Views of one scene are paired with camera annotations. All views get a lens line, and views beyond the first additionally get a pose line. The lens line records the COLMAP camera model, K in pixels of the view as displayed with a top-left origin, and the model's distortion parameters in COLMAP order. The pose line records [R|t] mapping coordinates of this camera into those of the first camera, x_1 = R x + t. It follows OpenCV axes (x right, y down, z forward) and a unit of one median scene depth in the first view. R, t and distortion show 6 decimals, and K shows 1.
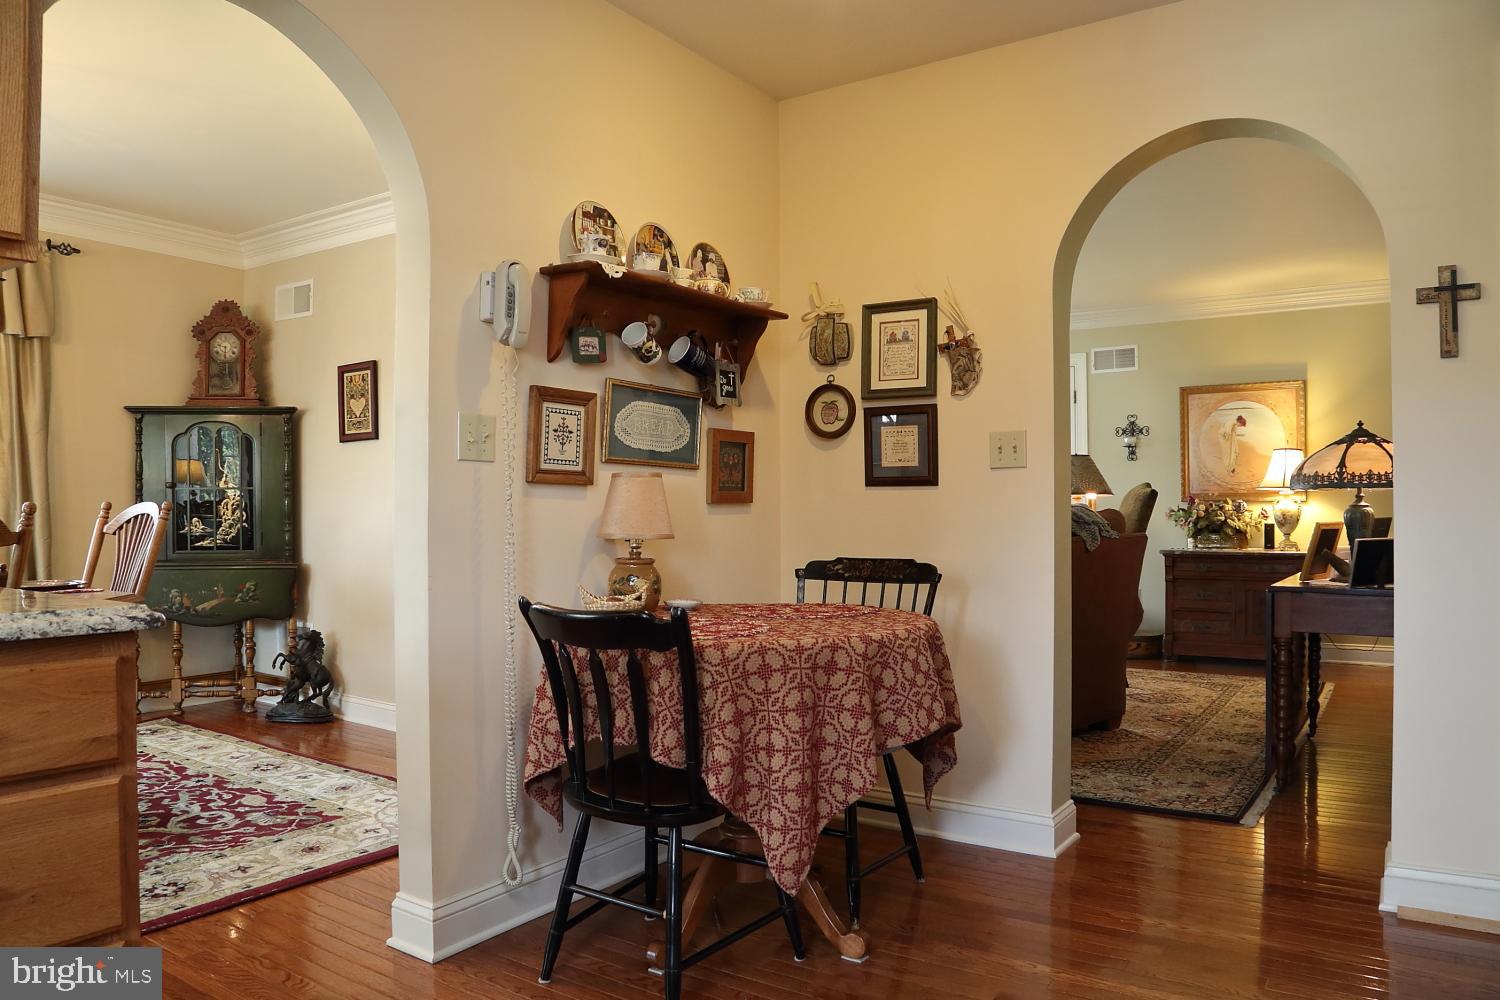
lens RADIAL K [[1054.6, 0, 740.9], [0, 1054.6, 507.8], [0, 0, 1]] dist [-0.119479, 0.070029]
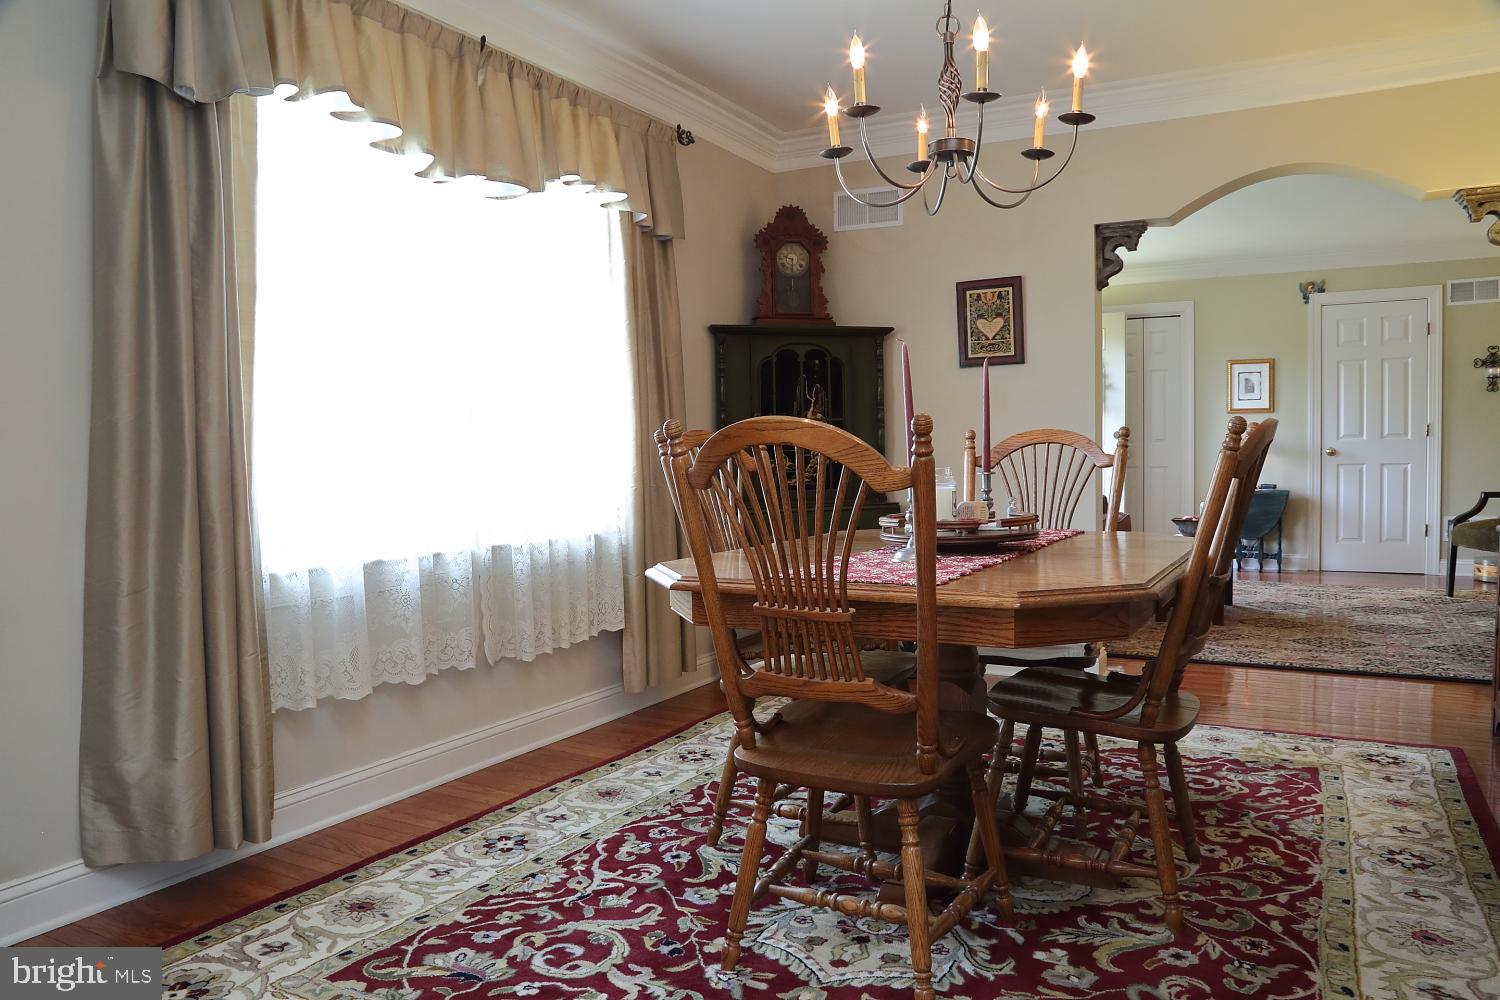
lens RADIAL K [[1054.6, 0, 740.9], [0, 1054.6, 507.8], [0, 0, 1]] dist [-0.119479, 0.070029]
pose [[0.995756, -0.019729, 0.089891, -0.655488], [0.014897, 0.998424, 0.054109, 0.007009], [-0.090817, -0.052540, 0.994481, 0.102380]]
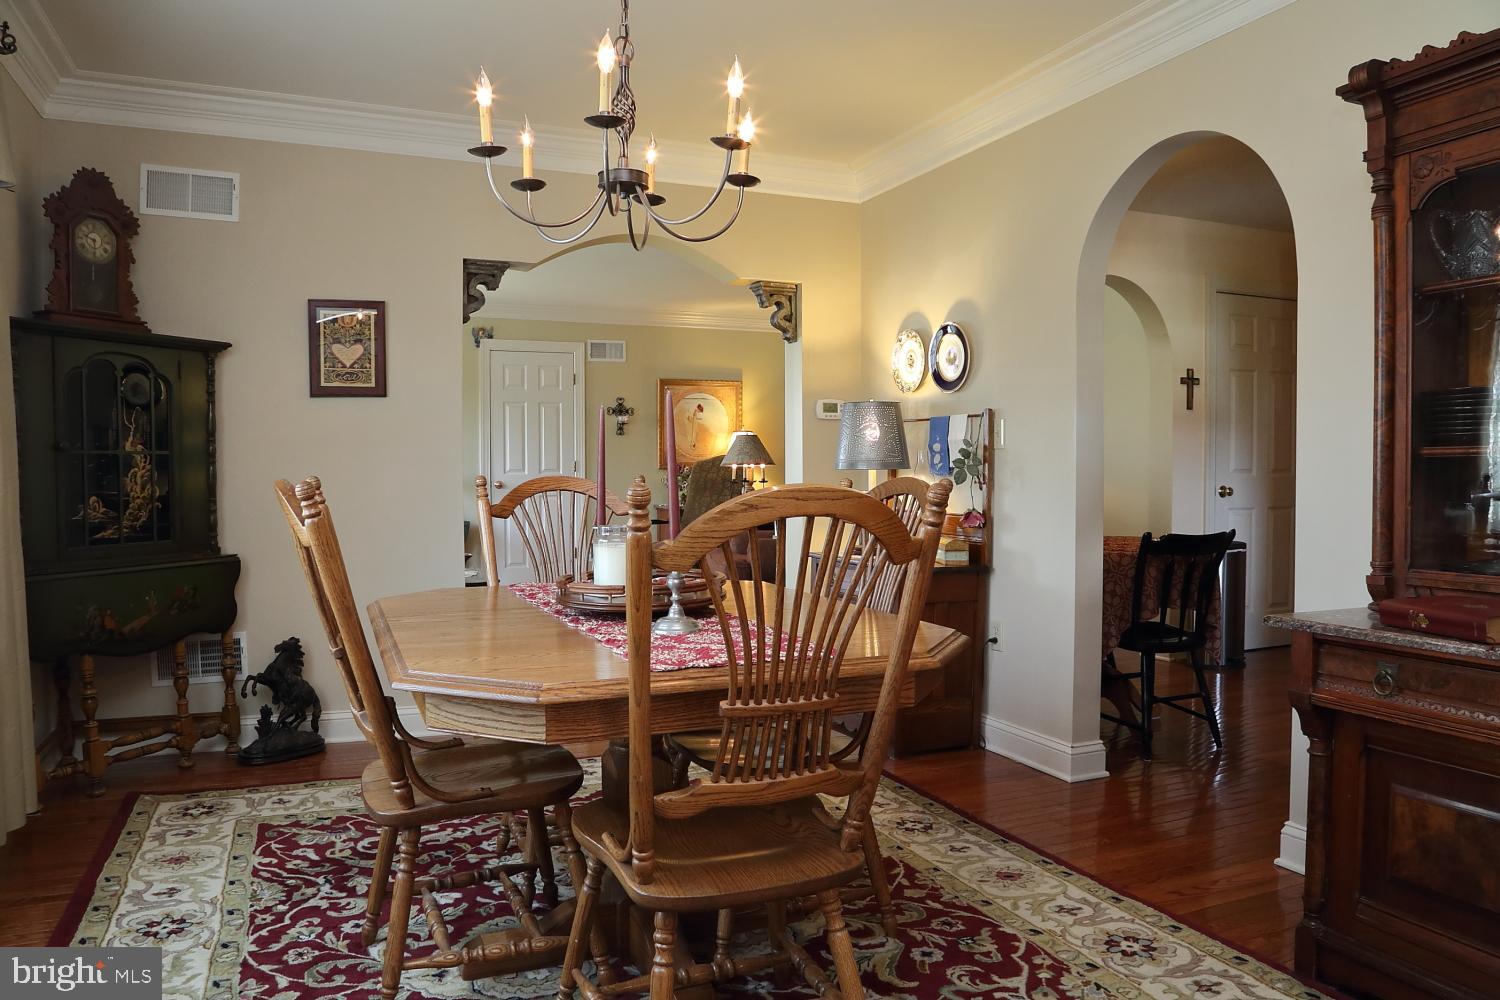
lens RADIAL K [[1054.6, 0, 740.9], [0, 1054.6, 507.8], [0, 0, 1]] dist [-0.119479, 0.070029]
pose [[0.536598, -0.030734, 0.843278, -0.869836], [-0.000481, 0.999325, 0.036727, -0.007215], [-0.843838, -0.020113, 0.536222, 0.297490]]
